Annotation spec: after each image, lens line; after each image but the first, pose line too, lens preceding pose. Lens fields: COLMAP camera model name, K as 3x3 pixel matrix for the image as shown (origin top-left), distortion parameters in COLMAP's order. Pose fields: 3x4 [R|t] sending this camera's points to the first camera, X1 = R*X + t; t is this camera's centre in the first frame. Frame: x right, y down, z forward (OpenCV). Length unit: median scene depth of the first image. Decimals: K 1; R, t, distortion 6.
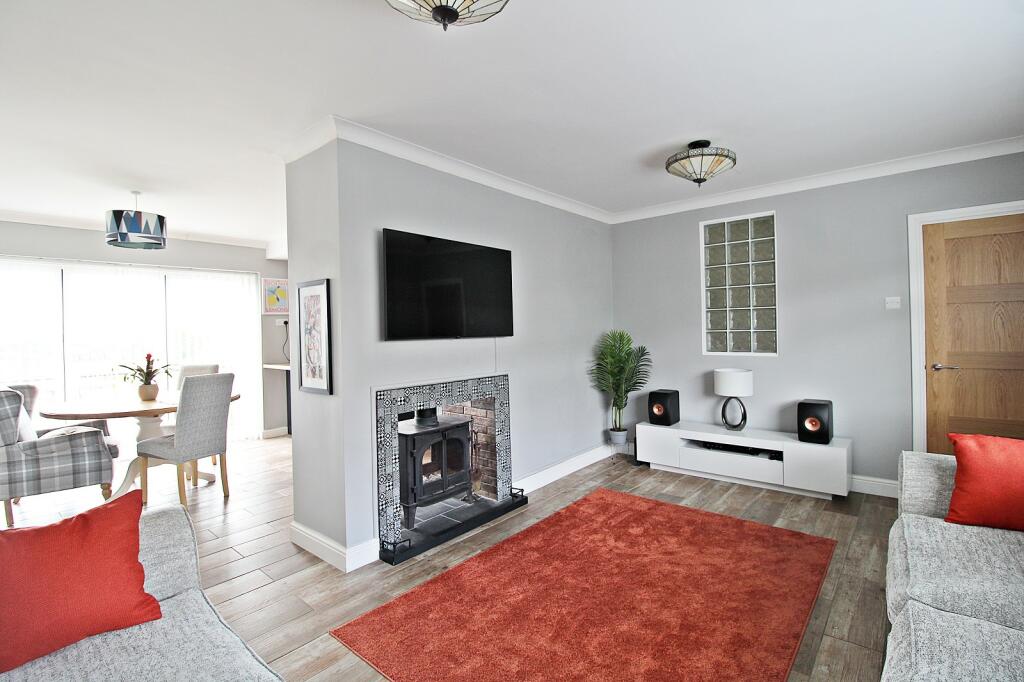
lens RADIAL K [[473.3, 0, 492.4], [0, 473.3, 335.4], [0, 0, 1]] dist [-0.008890, -0.004332]
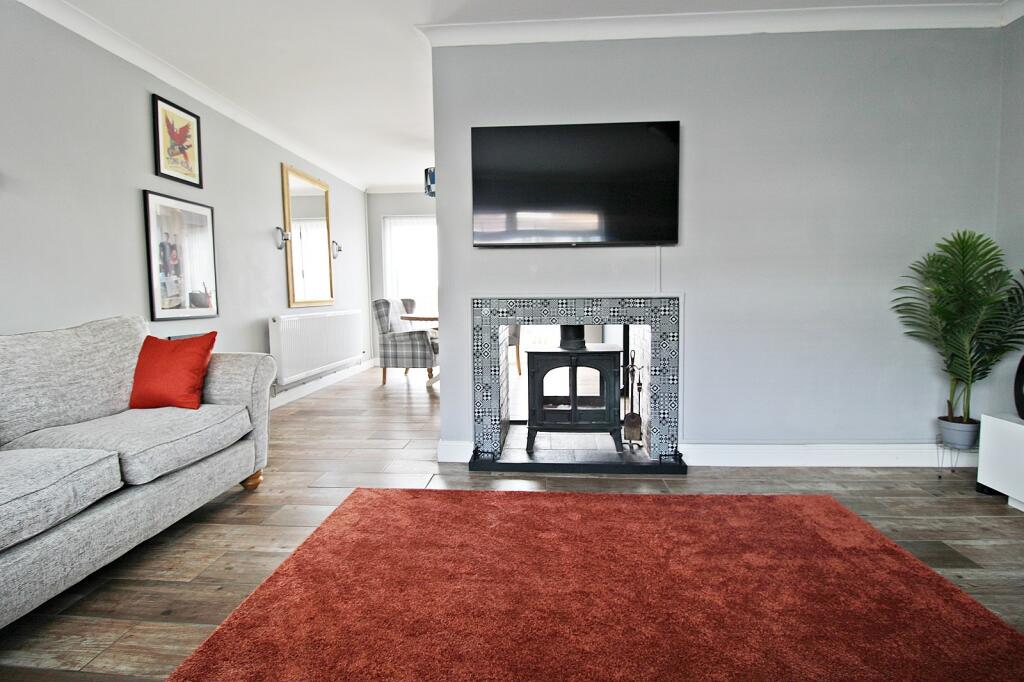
lens RADIAL K [[473.3, 0, 518.7], [0, 473.3, 334.5], [0, 0, 1]] dist [-0.008890, -0.004332]
pose [[0.606141, 0.083572, -0.790955, 0.478451], [-0.014076, 0.995436, 0.094390, 0.076362], [0.795233, -0.046080, 0.604550, 0.368148]]
